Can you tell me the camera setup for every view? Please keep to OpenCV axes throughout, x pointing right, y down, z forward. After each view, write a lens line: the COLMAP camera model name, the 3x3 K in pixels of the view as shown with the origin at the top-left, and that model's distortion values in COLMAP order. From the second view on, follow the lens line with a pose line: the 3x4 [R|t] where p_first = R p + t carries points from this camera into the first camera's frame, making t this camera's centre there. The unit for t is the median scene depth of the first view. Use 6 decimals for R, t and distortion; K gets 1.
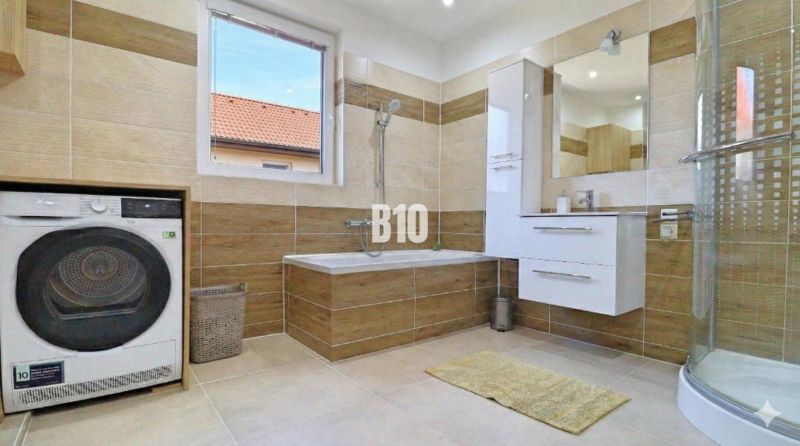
lens RADIAL K [[380.8, 0, 404.4], [0, 380.8, 229.8], [0, 0, 1]] dist [-0.003487, -0.000831]
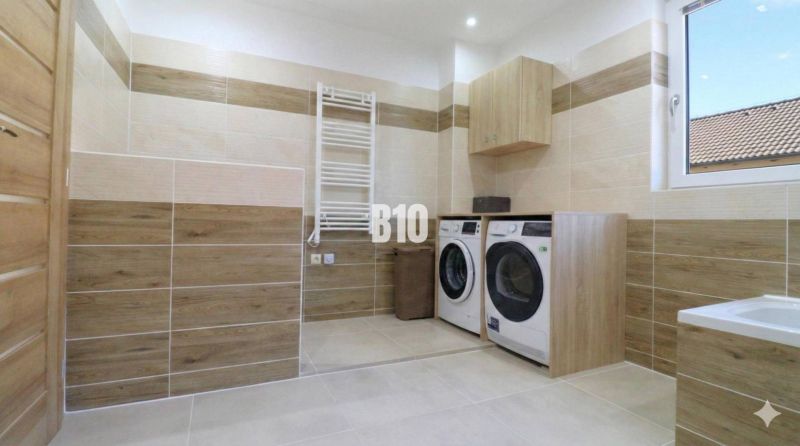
lens RADIAL K [[380.8, 0, 404.6], [0, 380.8, 218.9], [0, 0, 1]] dist [-0.003487, -0.000831]
pose [[-0.211792, -0.026241, -0.976962, 0.745006], [-0.033381, 0.999250, -0.019603, -0.048479], [0.976745, 0.028461, -0.212509, 0.809682]]
